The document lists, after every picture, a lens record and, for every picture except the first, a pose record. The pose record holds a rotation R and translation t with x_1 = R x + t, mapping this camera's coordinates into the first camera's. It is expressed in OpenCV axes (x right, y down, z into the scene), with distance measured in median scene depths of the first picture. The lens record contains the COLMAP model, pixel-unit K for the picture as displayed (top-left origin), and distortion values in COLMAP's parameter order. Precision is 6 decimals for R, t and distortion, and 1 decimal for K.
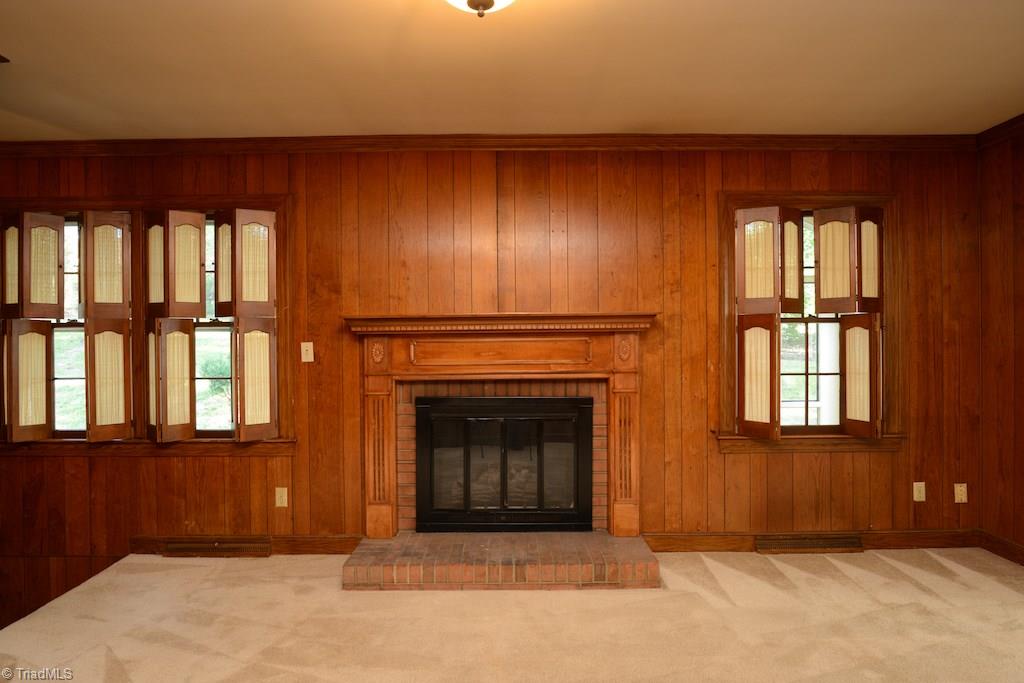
lens RADIAL K [[581.4, 0, 509.1], [0, 581.4, 349.4], [0, 0, 1]] dist [-0.023687, 0.005303]
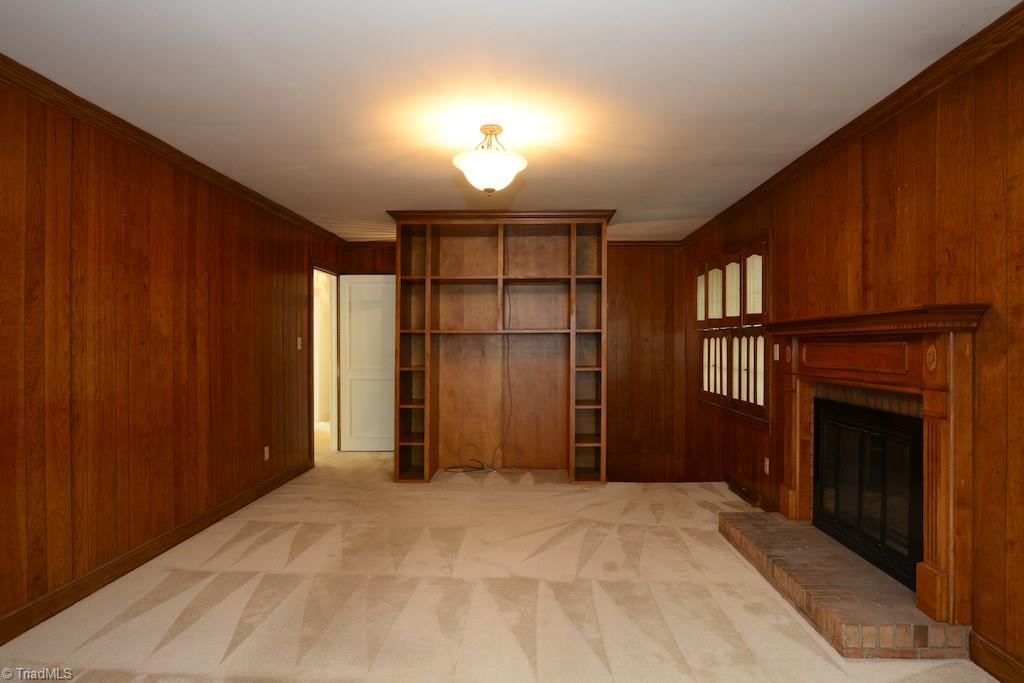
lens RADIAL K [[581.4, 0, 509.7], [0, 581.4, 351.0], [0, 0, 1]] dist [-0.023687, 0.005303]
pose [[-0.030739, 0.020229, -0.999323, 0.873844], [-0.009643, 0.999743, 0.020534, -0.017069], [0.999481, 0.010268, -0.030536, 0.460516]]
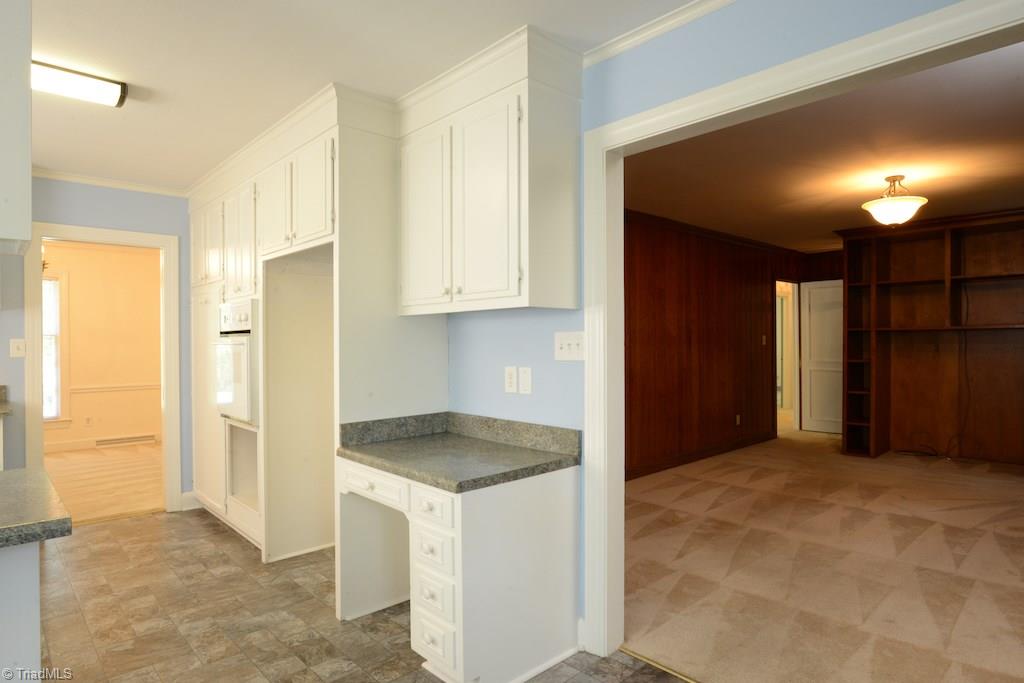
lens RADIAL K [[581.4, 0, 511.9], [0, 581.4, 331.0], [0, 0, 1]] dist [-0.023687, 0.005303]
pose [[-0.733397, -0.000907, -0.679800, 1.384316], [0.005283, 0.999961, -0.007034, -0.022872], [0.679780, -0.008751, -0.733364, 0.749145]]
